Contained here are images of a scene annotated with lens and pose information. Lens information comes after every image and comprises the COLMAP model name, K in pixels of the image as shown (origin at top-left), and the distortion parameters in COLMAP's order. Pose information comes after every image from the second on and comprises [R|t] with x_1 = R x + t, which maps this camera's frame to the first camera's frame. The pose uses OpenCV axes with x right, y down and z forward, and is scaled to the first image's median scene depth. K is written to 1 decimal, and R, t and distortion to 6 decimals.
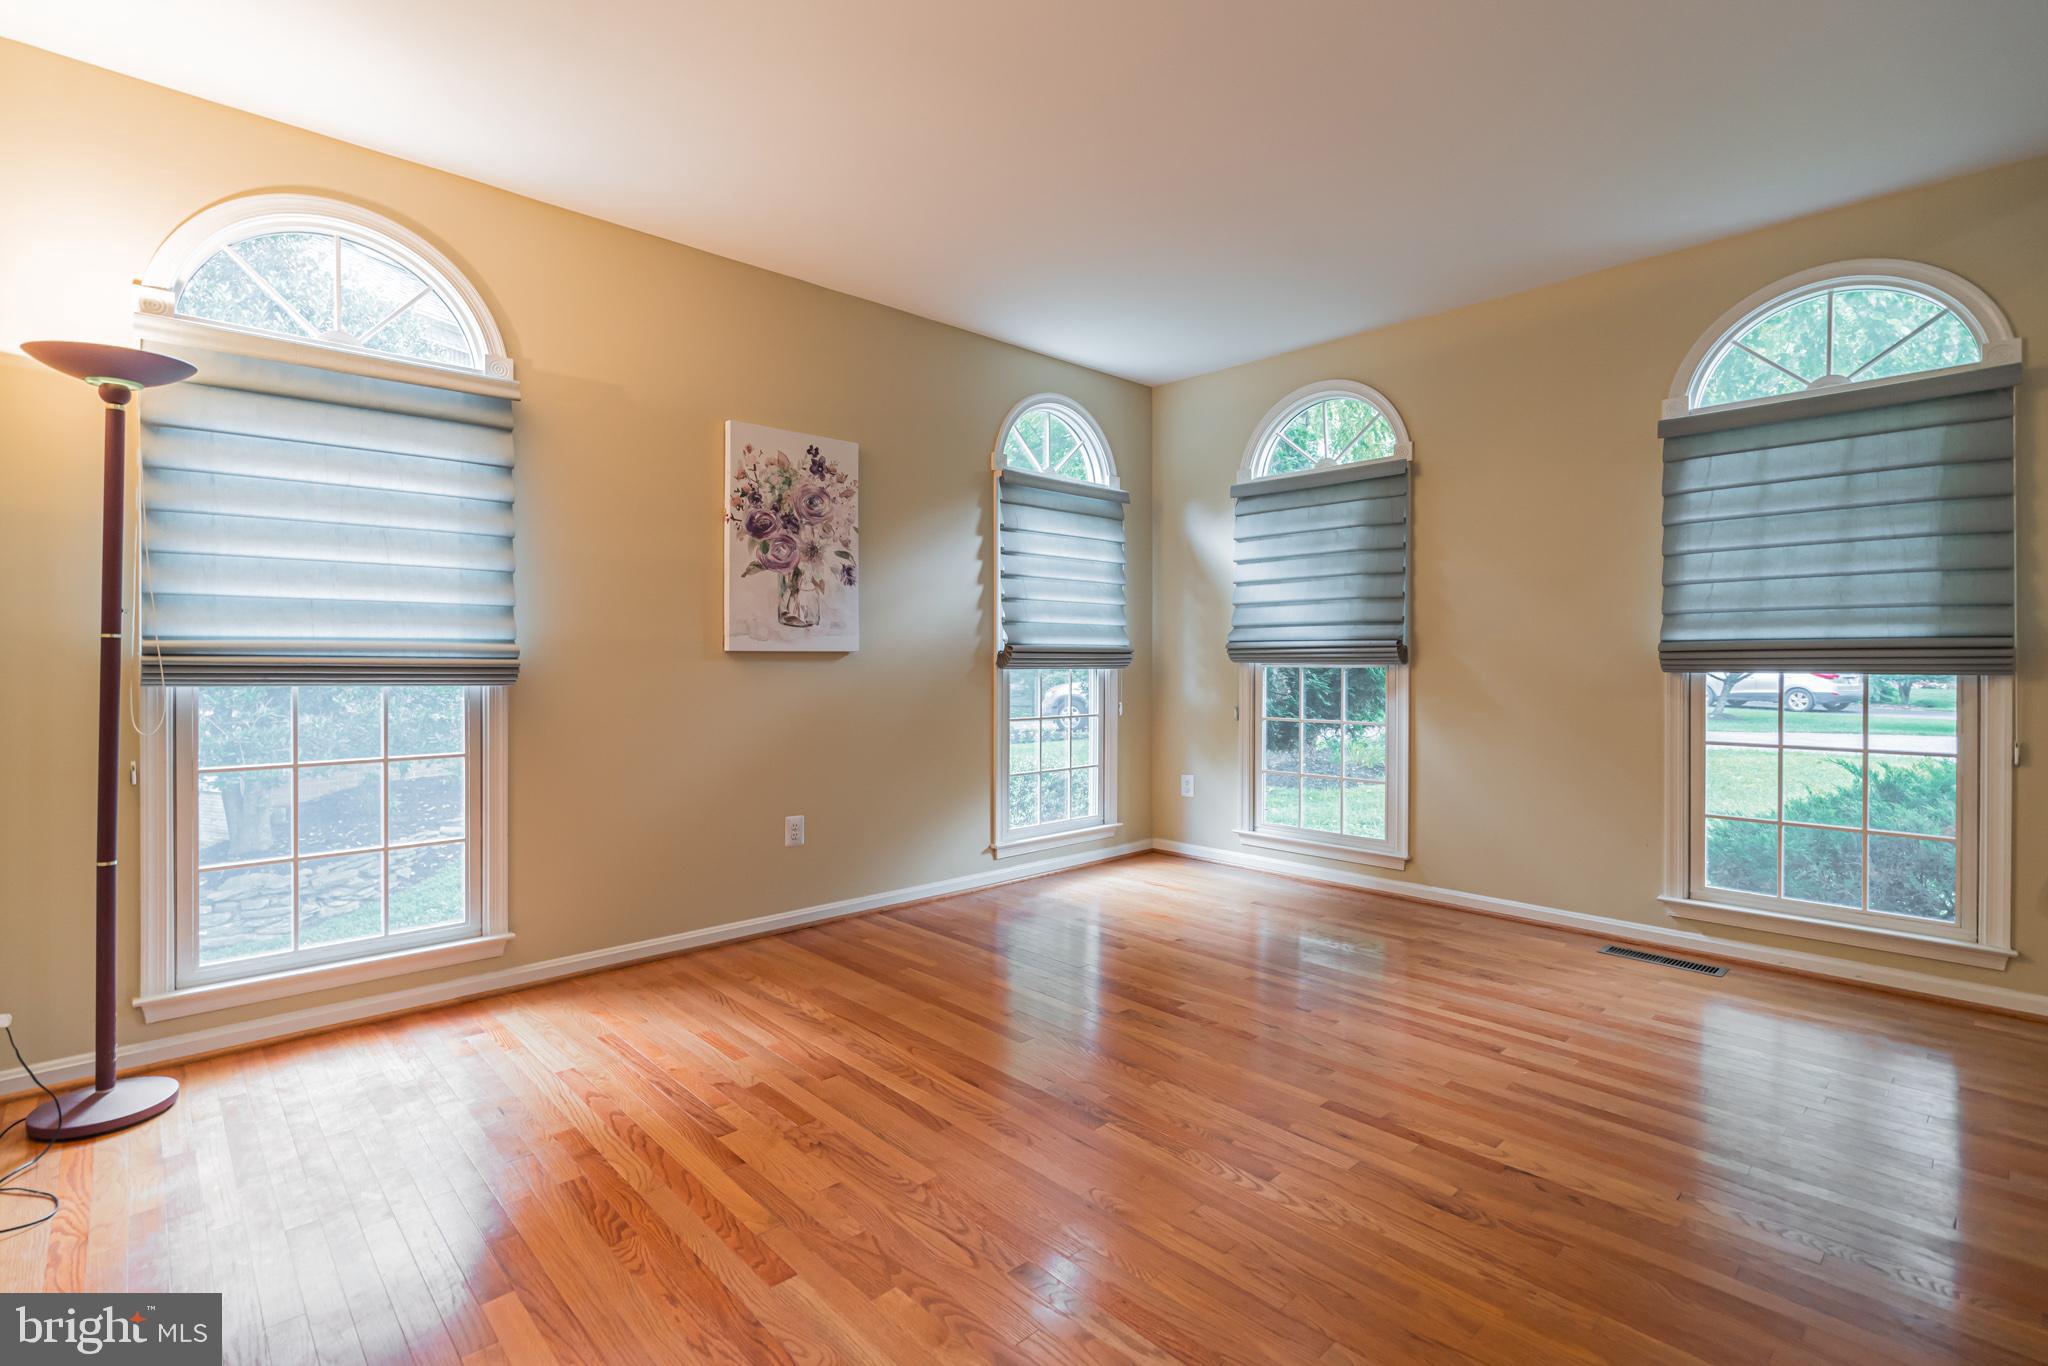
lens RADIAL K [[955.9, 0, 1026.2], [0, 955.9, 668.7], [0, 0, 1]] dist [-0.008541, 0.008923]
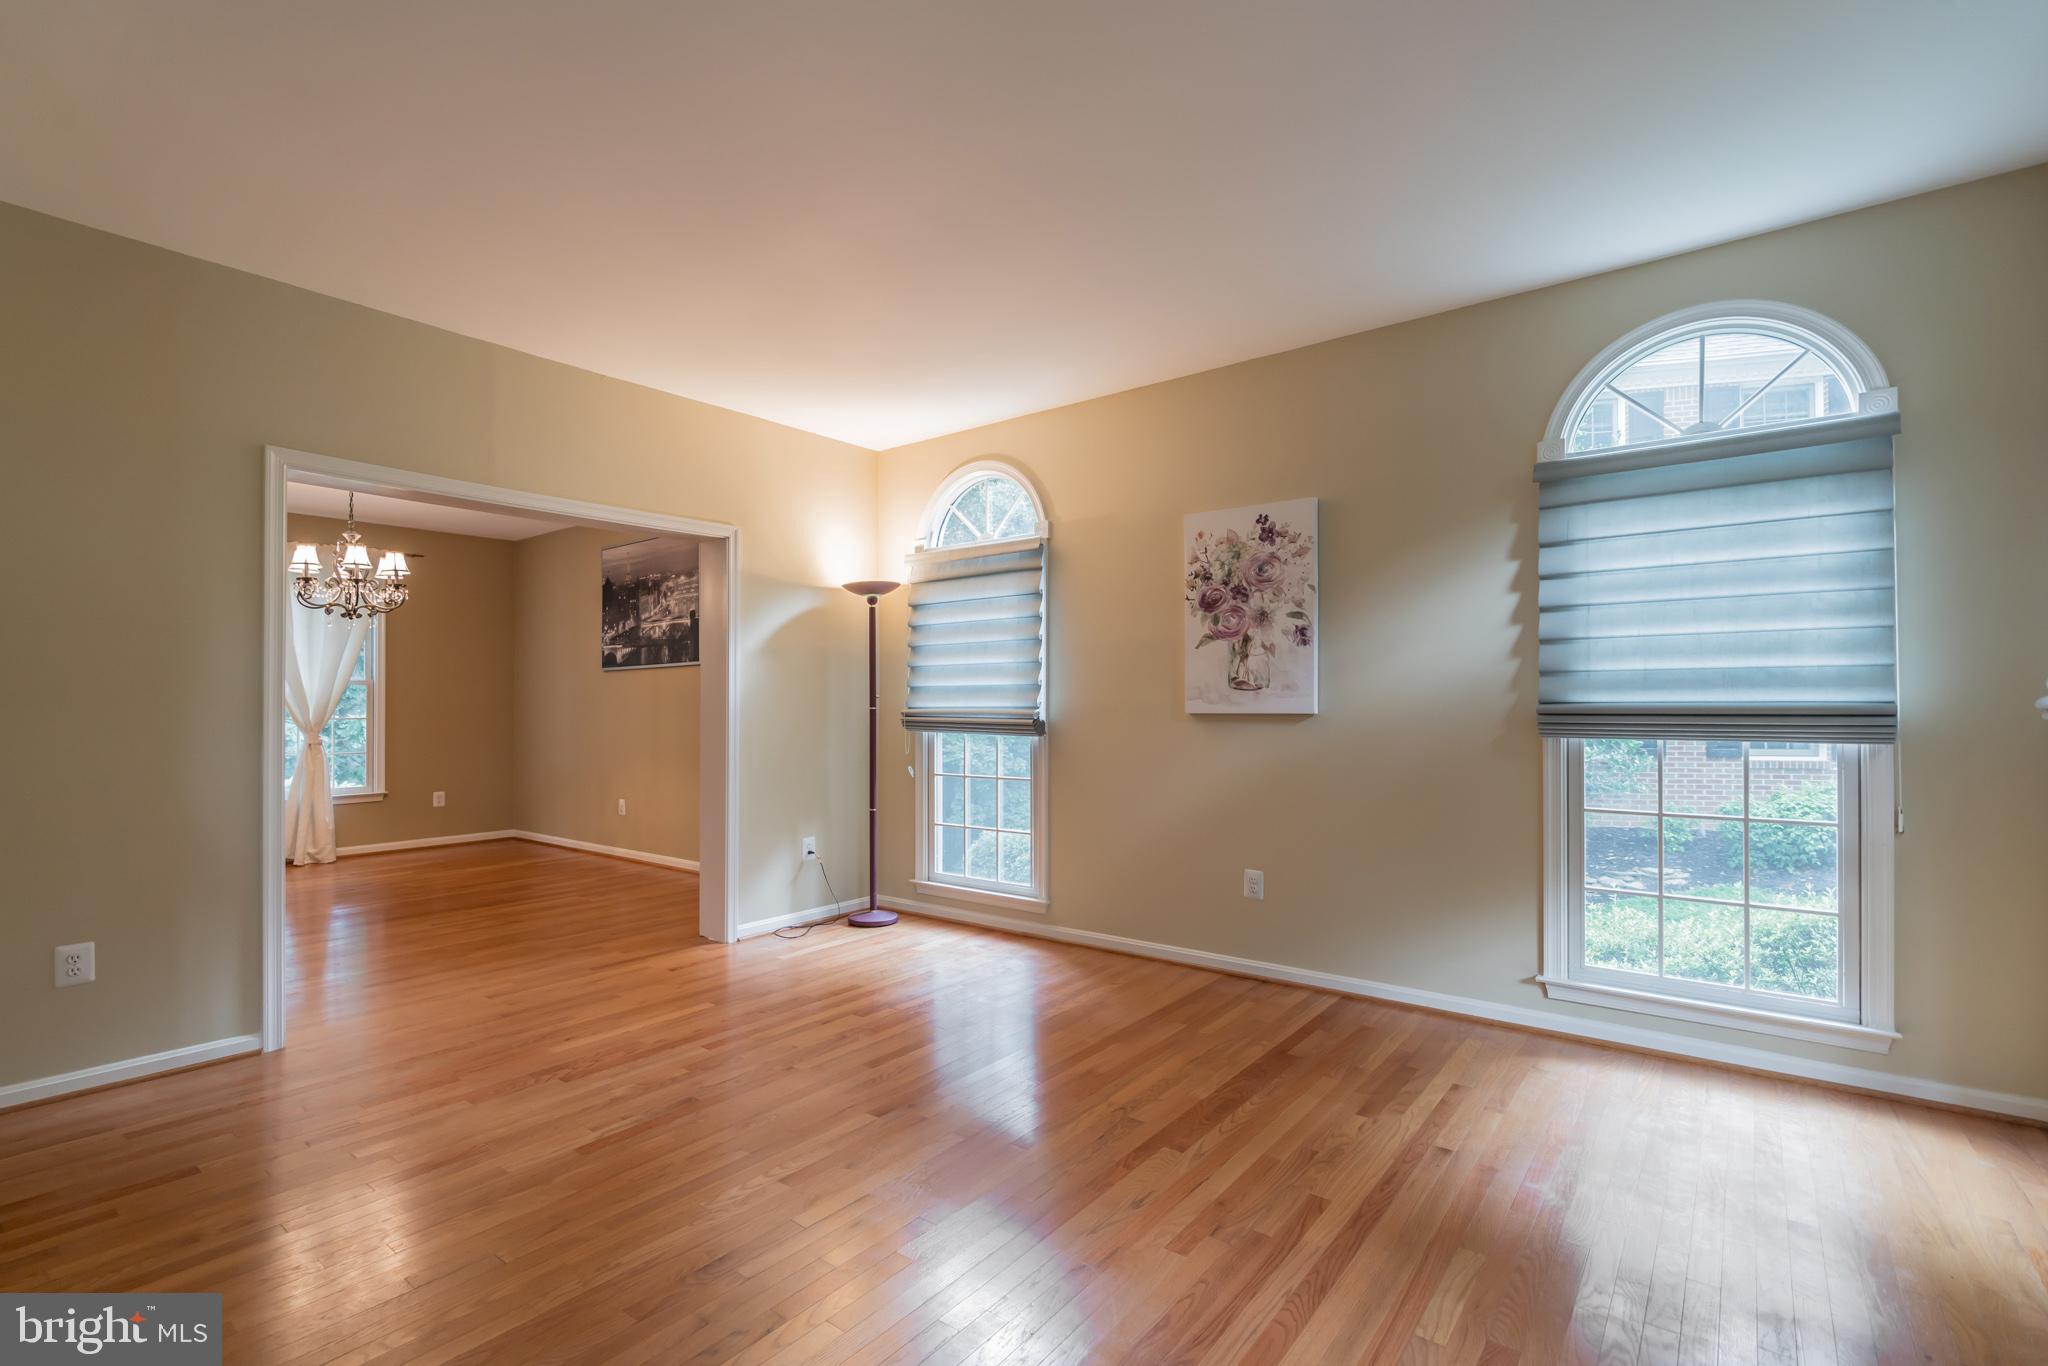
lens RADIAL K [[955.9, 0, 1003.3], [0, 955.9, 710.4], [0, 0, 1]] dist [-0.008541, 0.008923]
pose [[0.134273, 0.005864, -0.990927, 0.772869], [-0.006758, 0.999965, 0.005002, -0.025369], [0.990921, 0.006025, 0.134308, 0.594619]]
